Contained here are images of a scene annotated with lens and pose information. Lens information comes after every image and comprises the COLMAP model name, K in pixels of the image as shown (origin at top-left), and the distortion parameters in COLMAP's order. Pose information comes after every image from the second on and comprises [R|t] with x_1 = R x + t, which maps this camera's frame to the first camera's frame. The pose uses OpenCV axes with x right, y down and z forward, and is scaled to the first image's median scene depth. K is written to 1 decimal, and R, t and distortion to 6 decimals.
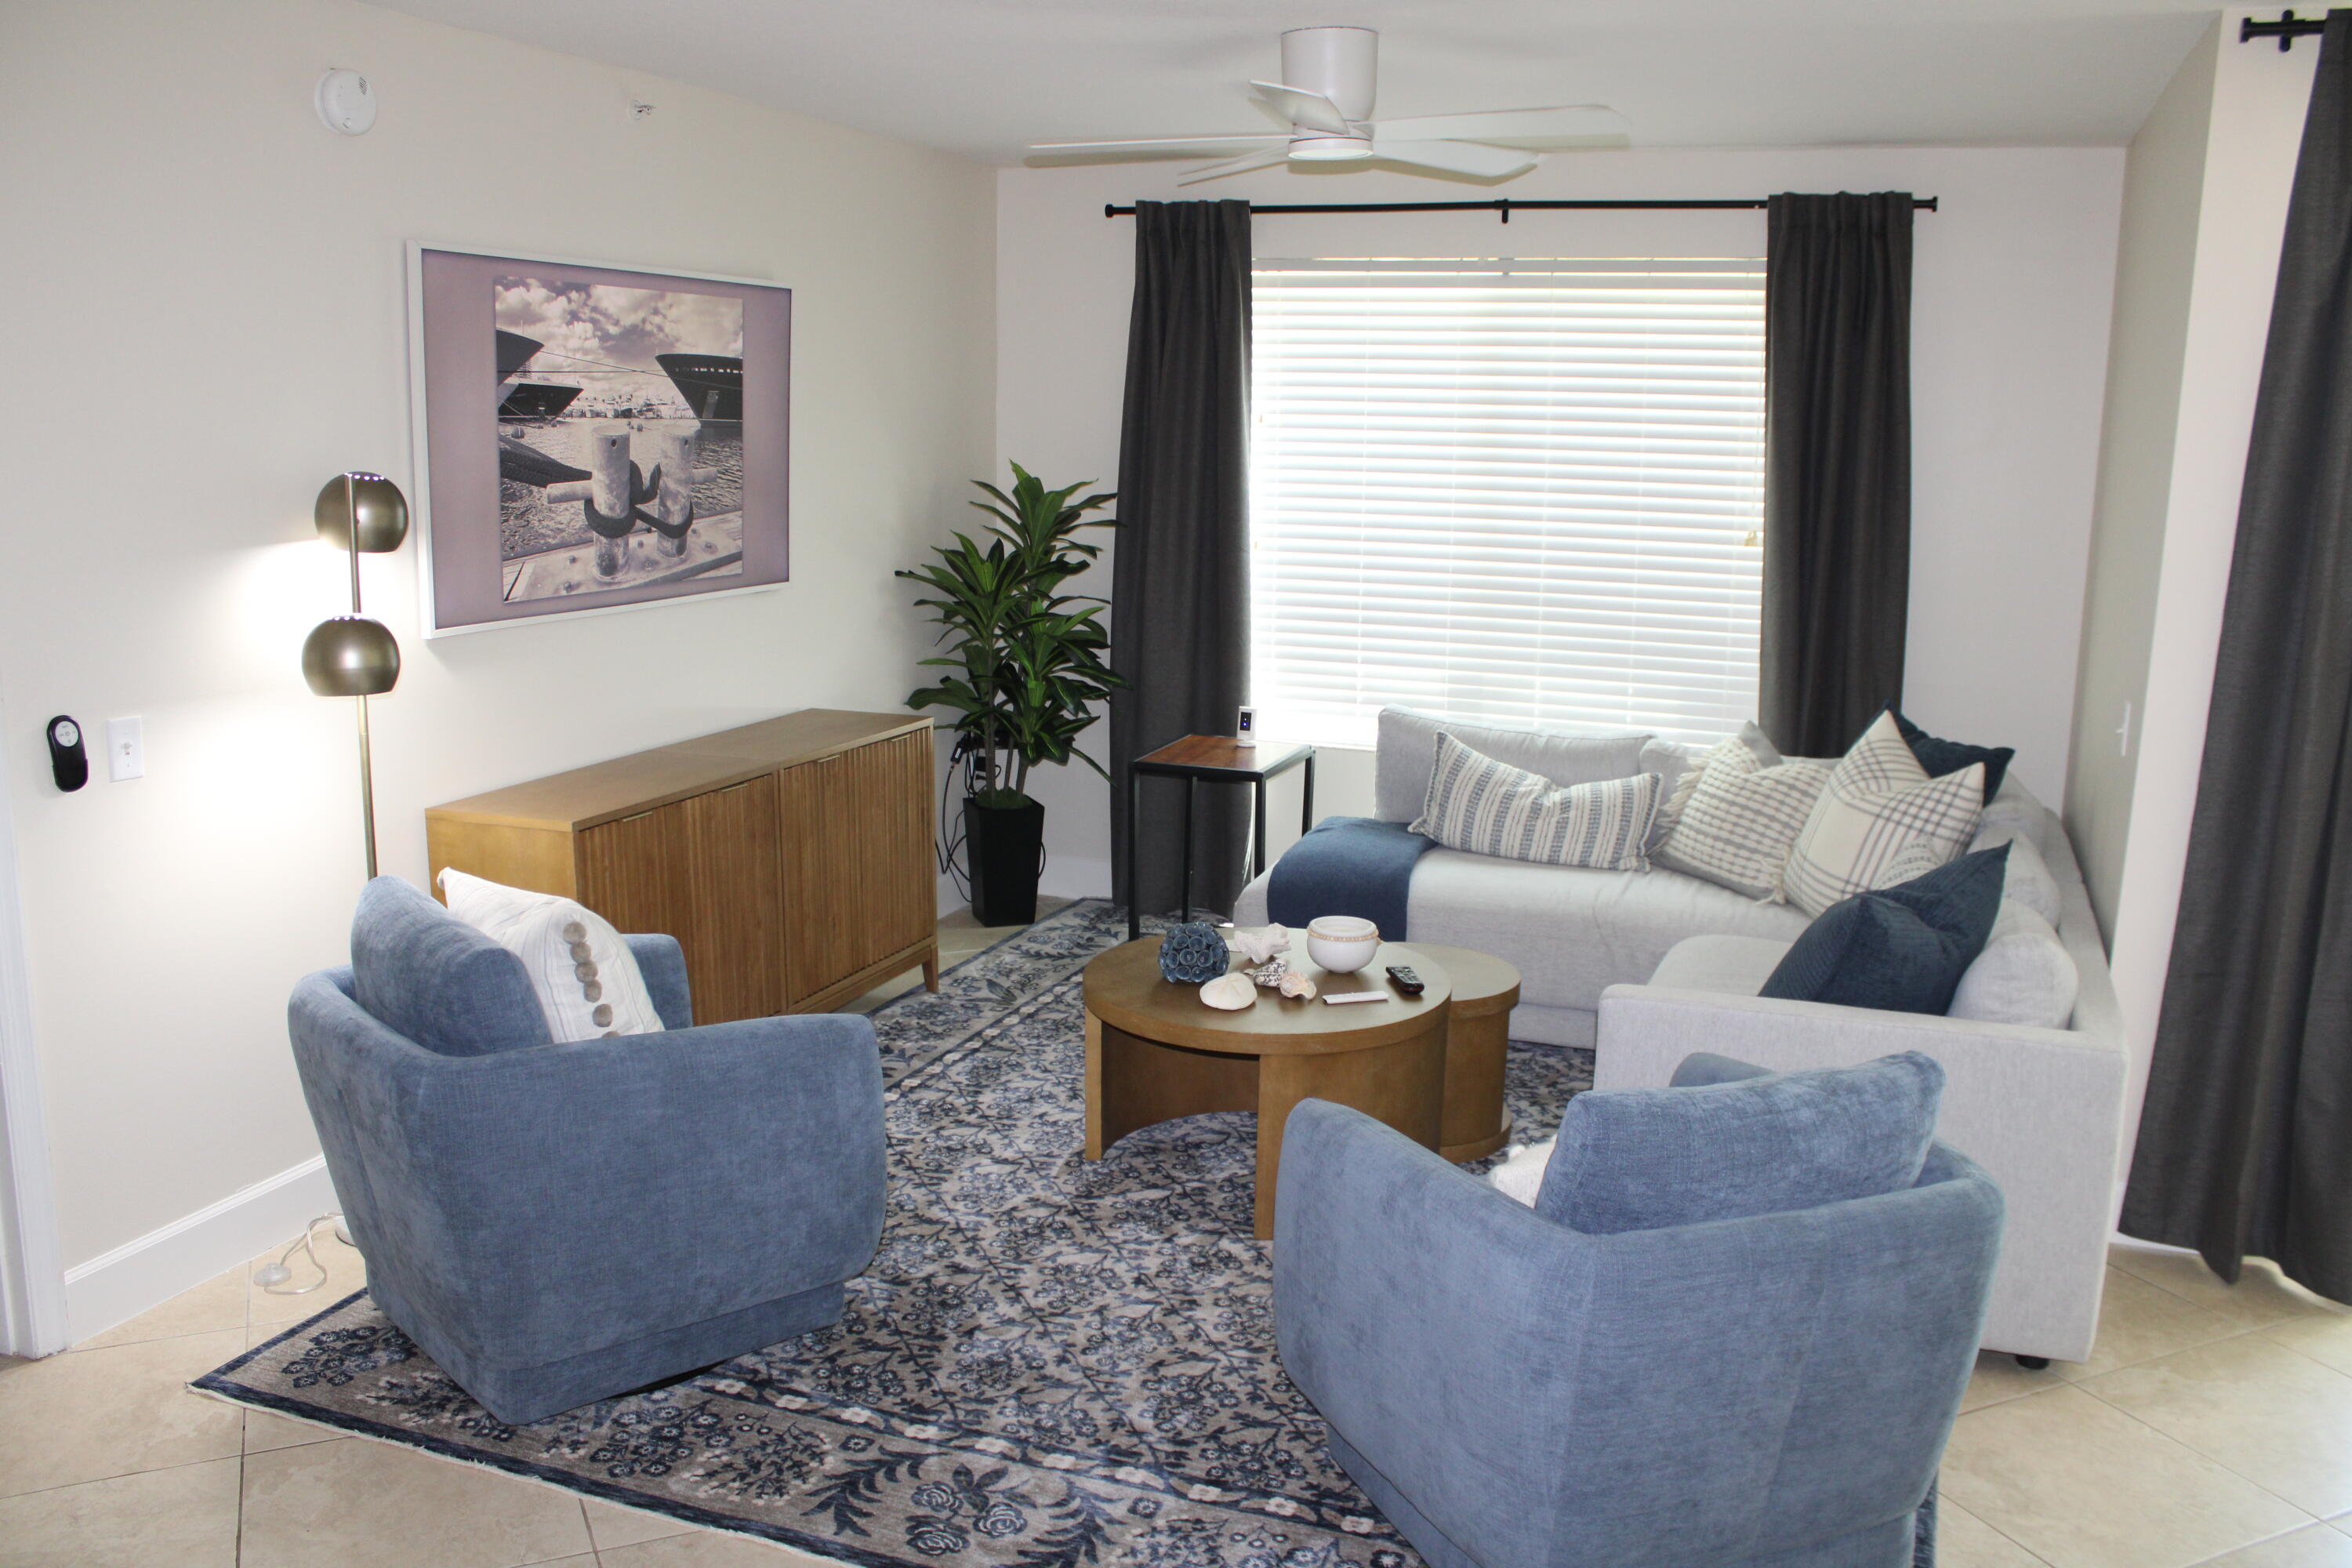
lens RADIAL K [[1951.2, 0, 1176.0], [0, 1951.2, 784.0], [0, 0, 1]] dist [-0.110034, -0.002058]
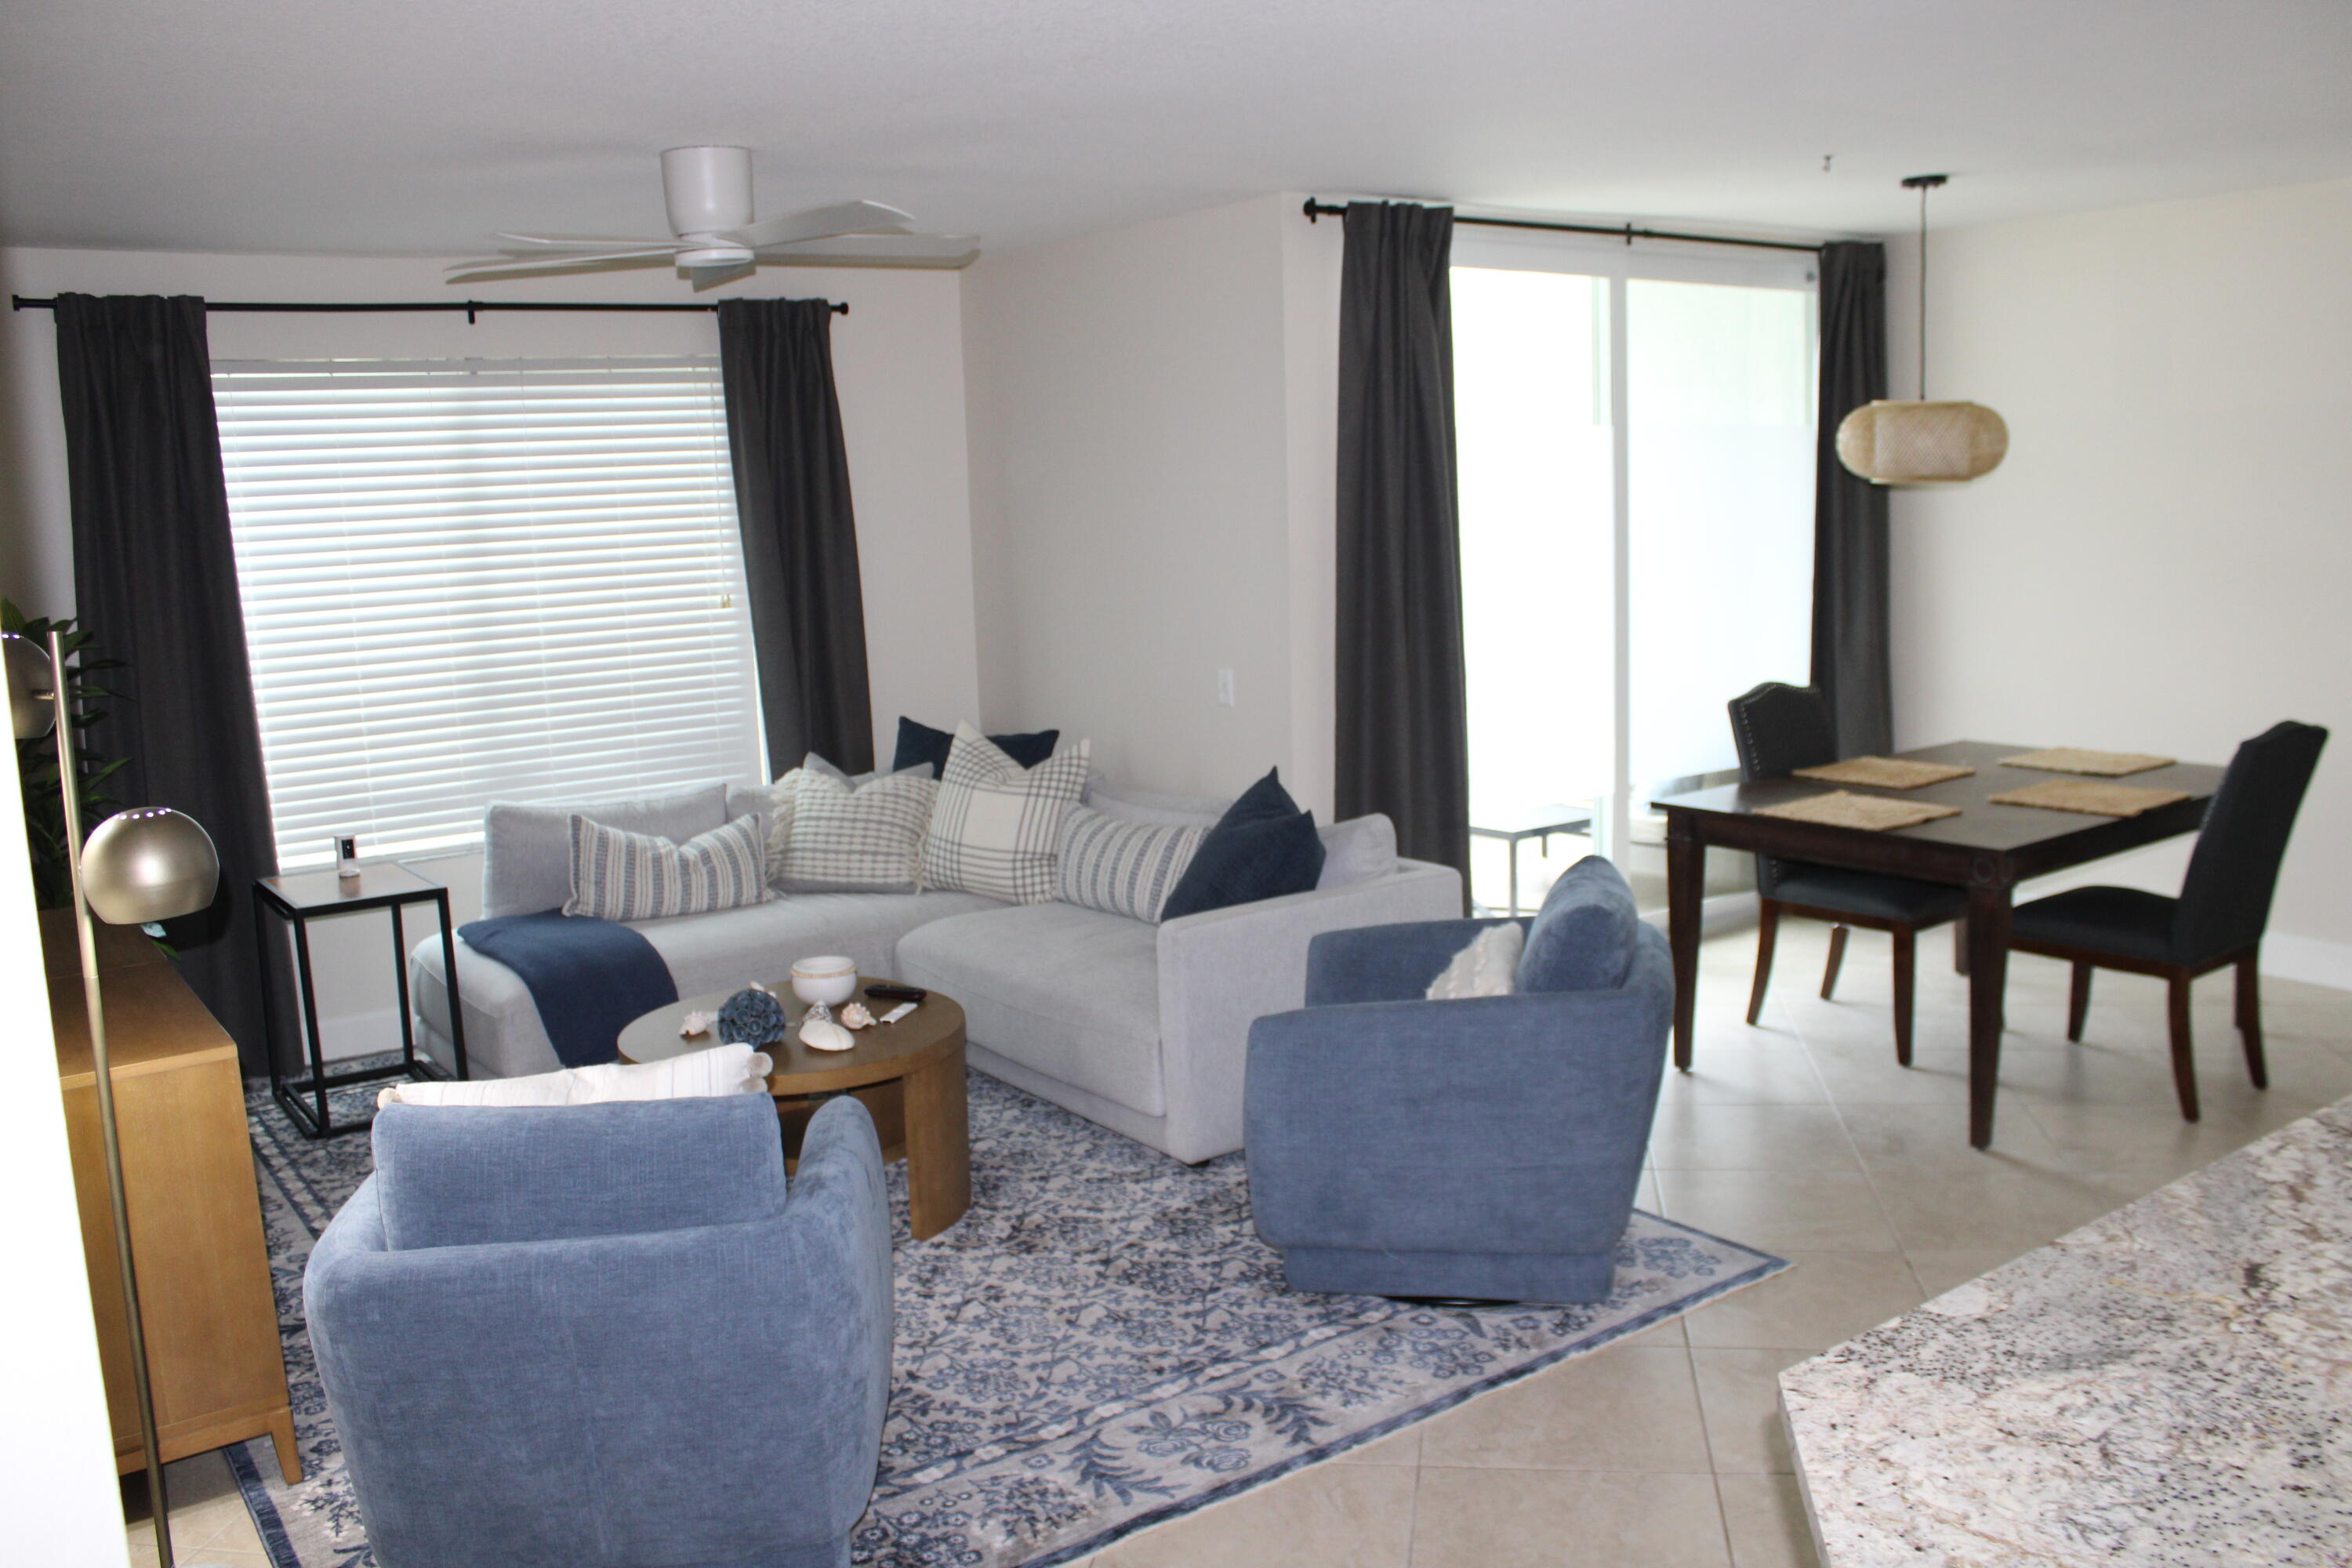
lens RADIAL K [[1964.0, 0, 1176.0], [0, 1964.0, 784.0], [0, 0, 1]] dist [-0.191910, 0.168007]
pose [[0.549701, -0.161279, 0.819645, -0.524699], [0.202597, 0.977631, 0.056493, -0.035708], [-0.810422, 0.135003, 0.570080, 0.163882]]
